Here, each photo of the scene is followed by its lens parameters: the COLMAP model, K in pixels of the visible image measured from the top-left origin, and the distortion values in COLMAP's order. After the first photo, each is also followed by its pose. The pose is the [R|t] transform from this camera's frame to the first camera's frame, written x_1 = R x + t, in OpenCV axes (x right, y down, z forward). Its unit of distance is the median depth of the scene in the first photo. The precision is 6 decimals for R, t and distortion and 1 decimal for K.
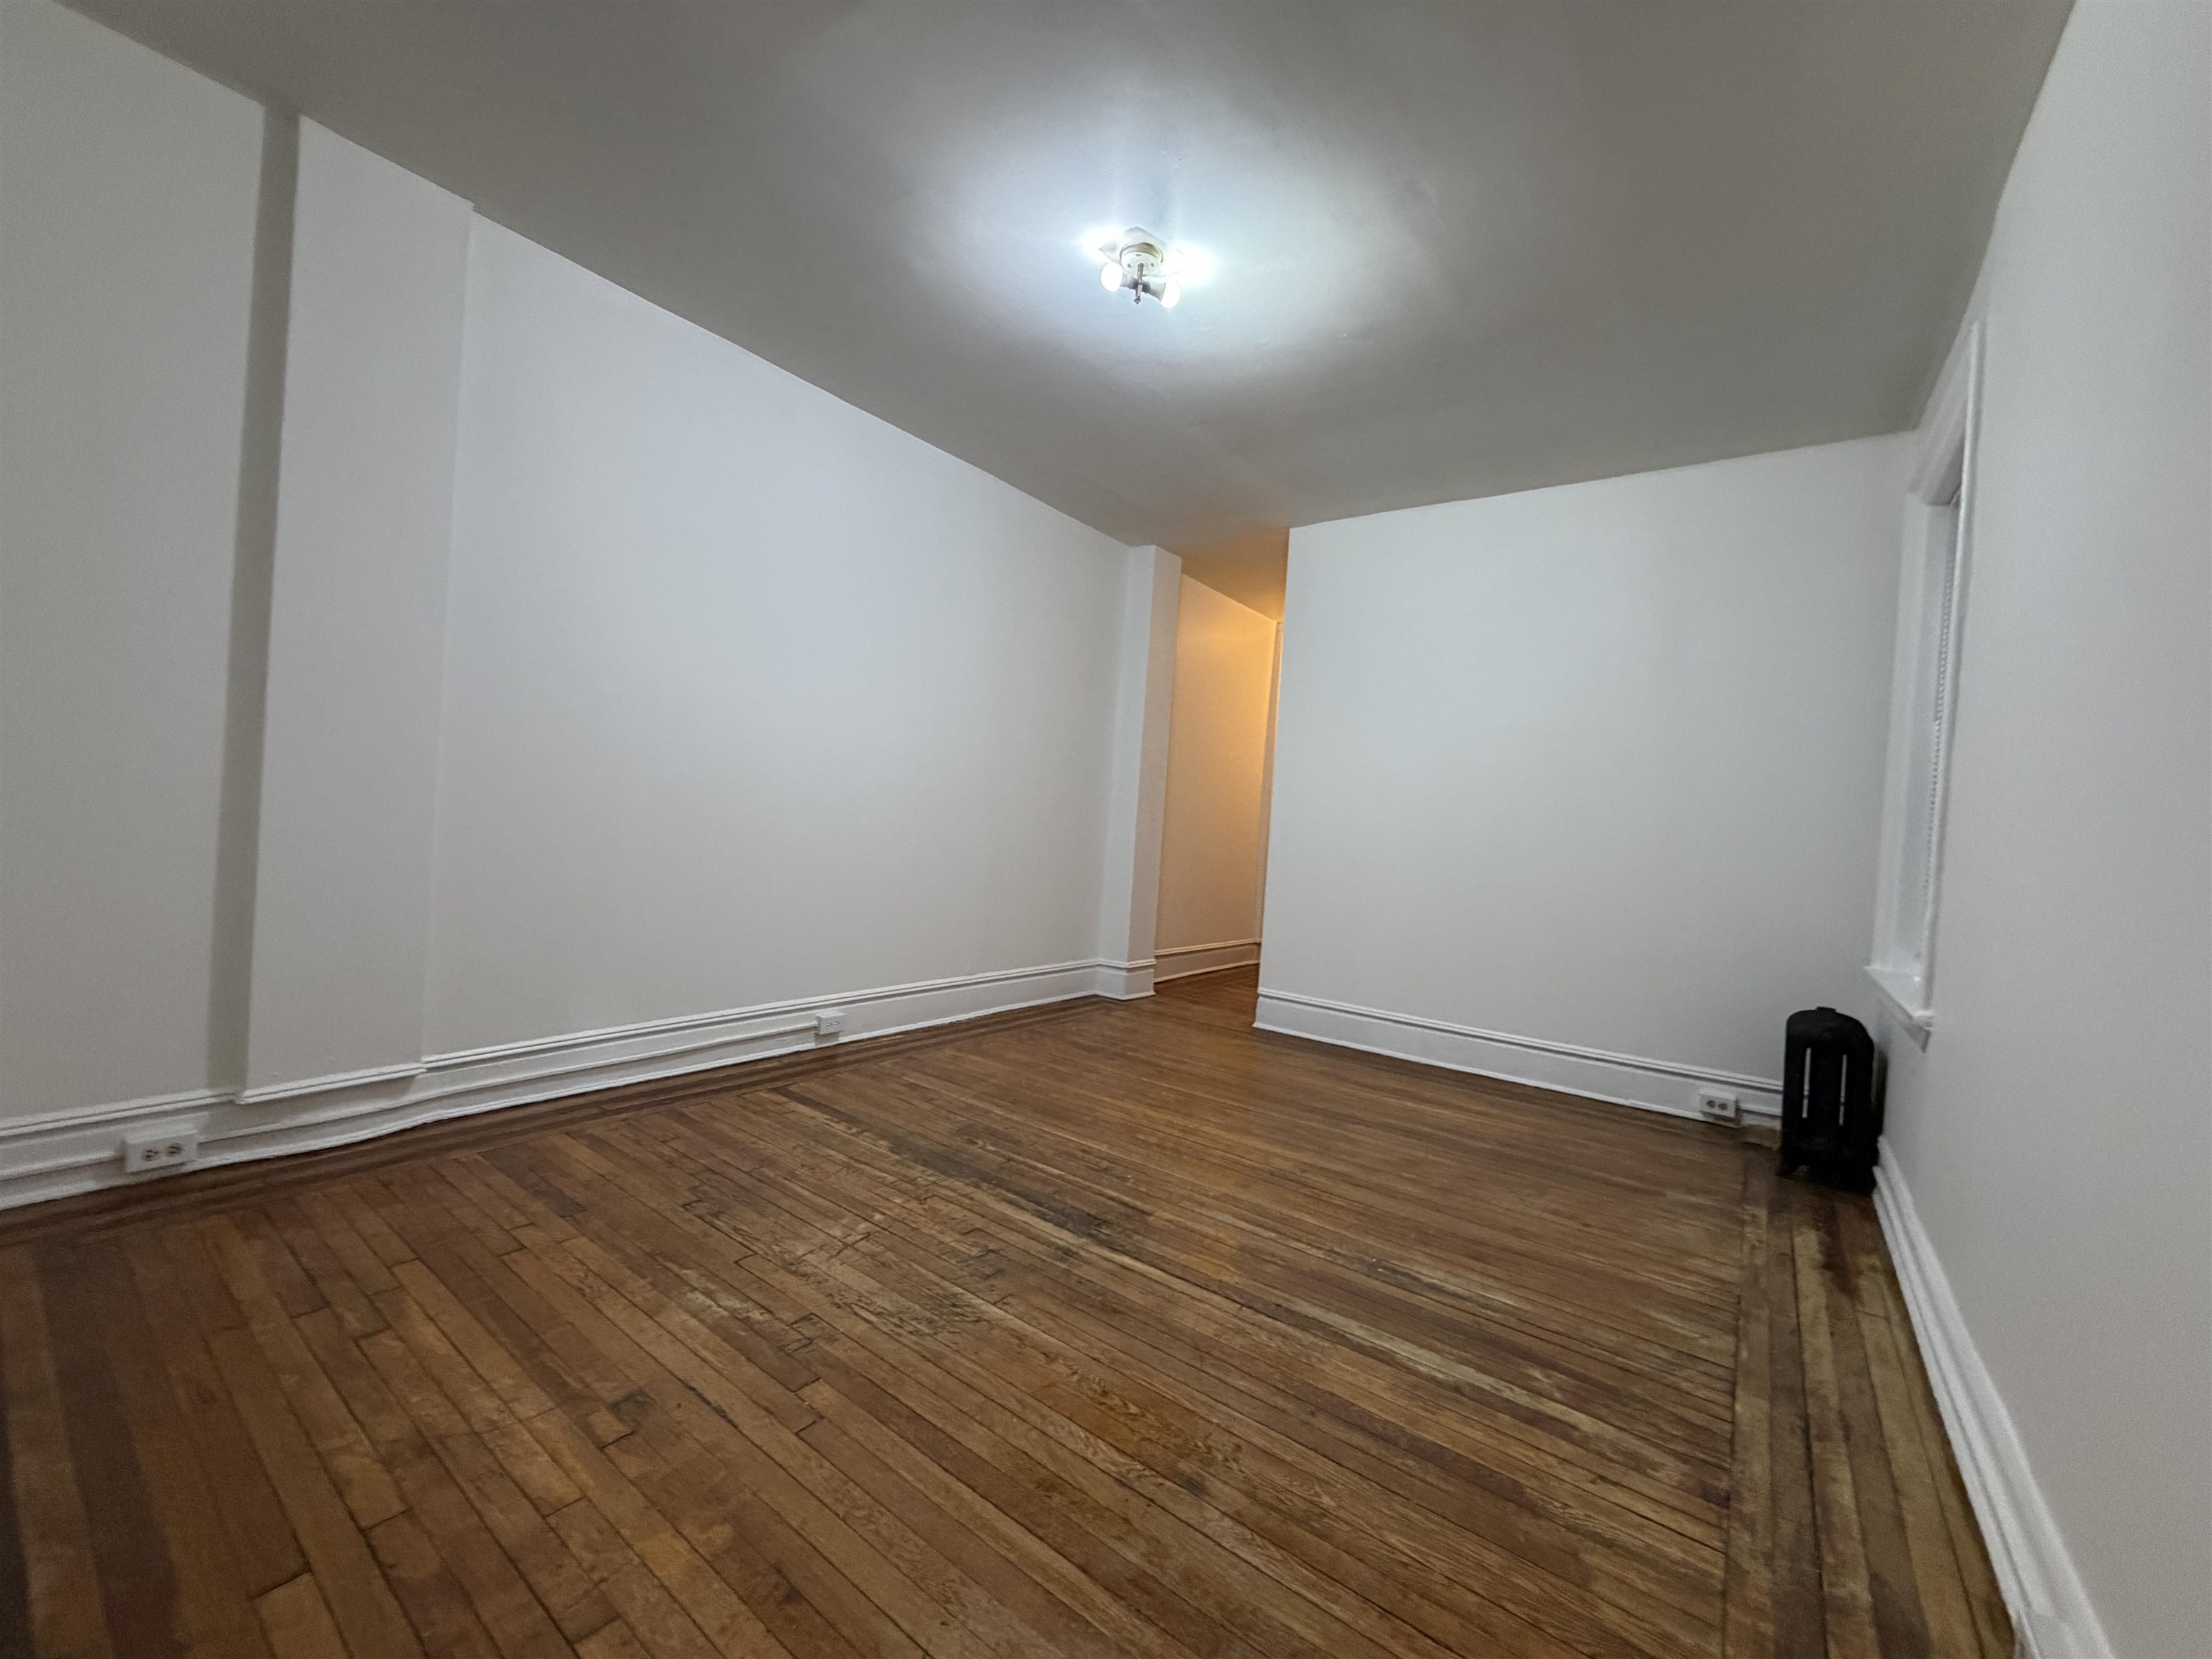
lens RADIAL K [[879.2, 0, 1106.5], [0, 879.2, 827.6], [0, 0, 1]] dist [0.000831, 0.000212]
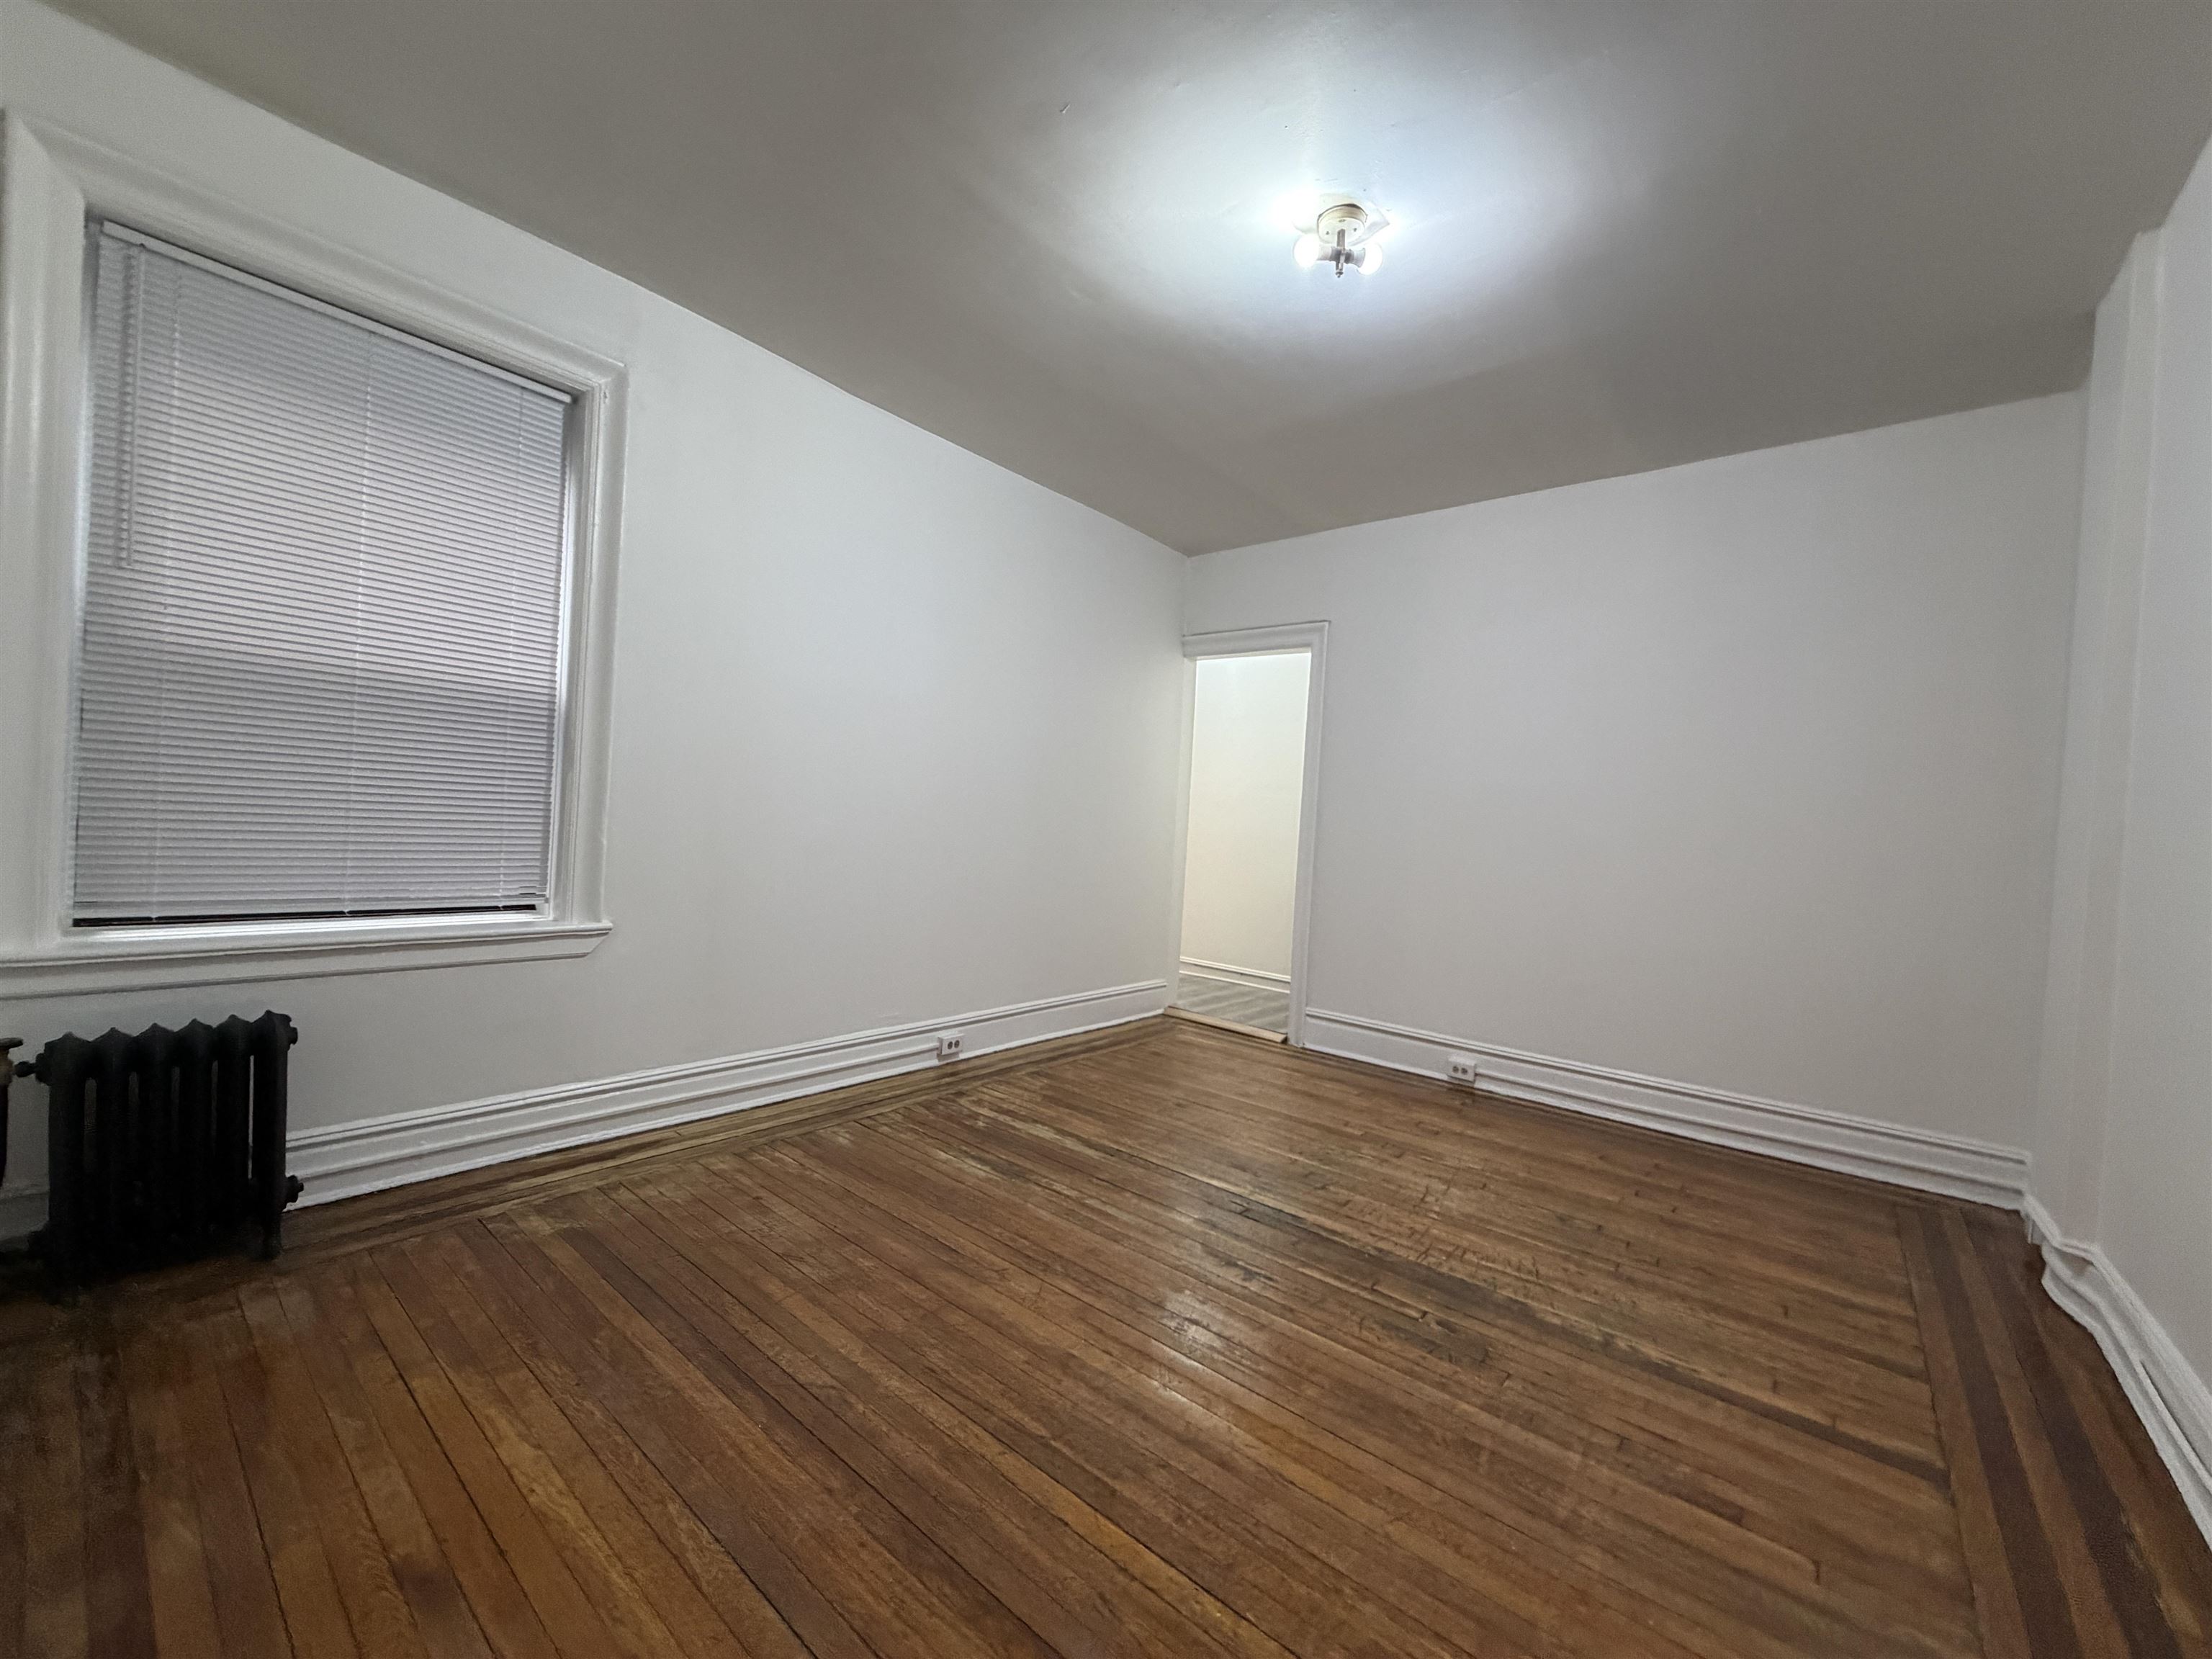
lens RADIAL K [[879.2, 0, 1104.5], [0, 879.2, 834.5], [0, 0, 1]] dist [0.000831, 0.000212]
pose [[-0.990702, -0.126318, 0.050538, 0.172022], [-0.124902, 0.991707, 0.030282, -0.037470], [-0.053944, 0.023688, -0.998263, 2.118056]]
